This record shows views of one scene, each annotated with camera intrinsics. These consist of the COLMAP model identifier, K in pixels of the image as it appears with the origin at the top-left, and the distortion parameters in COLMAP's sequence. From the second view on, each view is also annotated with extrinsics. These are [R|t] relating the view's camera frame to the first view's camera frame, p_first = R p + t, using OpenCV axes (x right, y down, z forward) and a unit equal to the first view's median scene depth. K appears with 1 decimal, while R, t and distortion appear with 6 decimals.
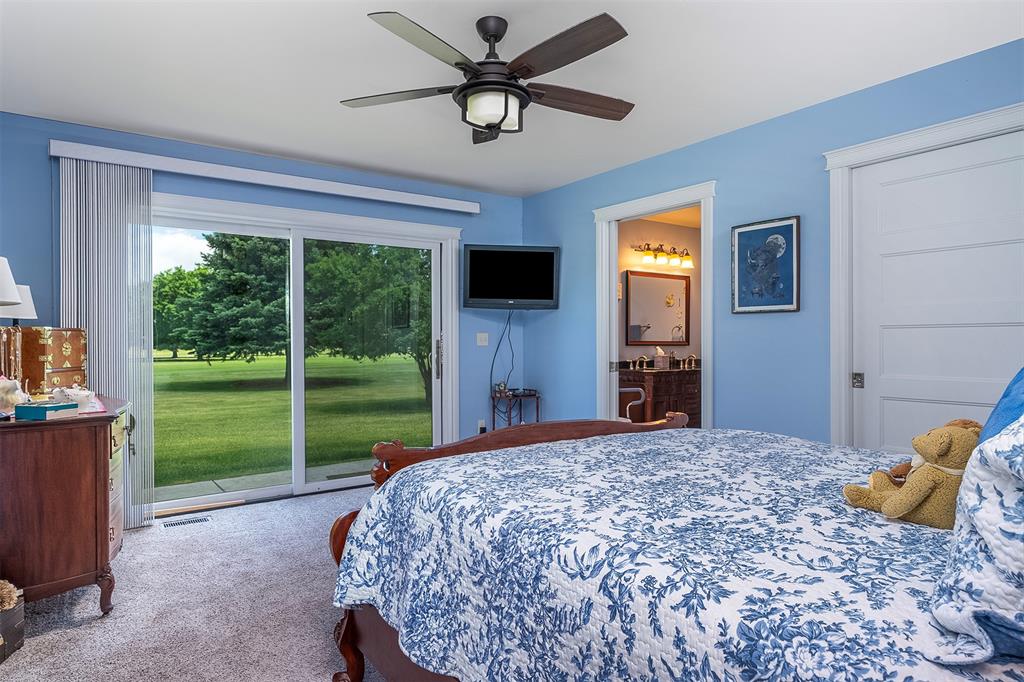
lens RADIAL K [[605.0, 0, 510.6], [0, 605.0, 342.9], [0, 0, 1]] dist [0.005819, 0.000079]
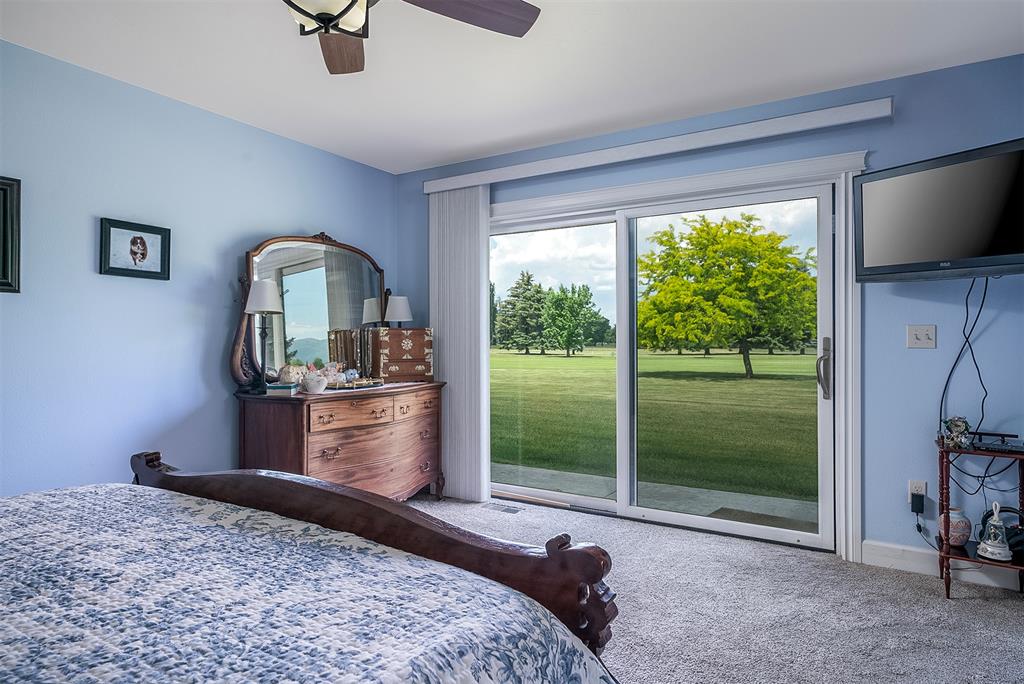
lens RADIAL K [[605.0, 0, 511.8], [0, 605.0, 336.7], [0, 0, 1]] dist [0.005819, 0.000079]
pose [[0.390598, 0.000153, -0.920561, 1.038323], [-0.004598, 0.999988, -0.001785, -0.009551], [0.920550, 0.004930, 0.390594, 1.395093]]
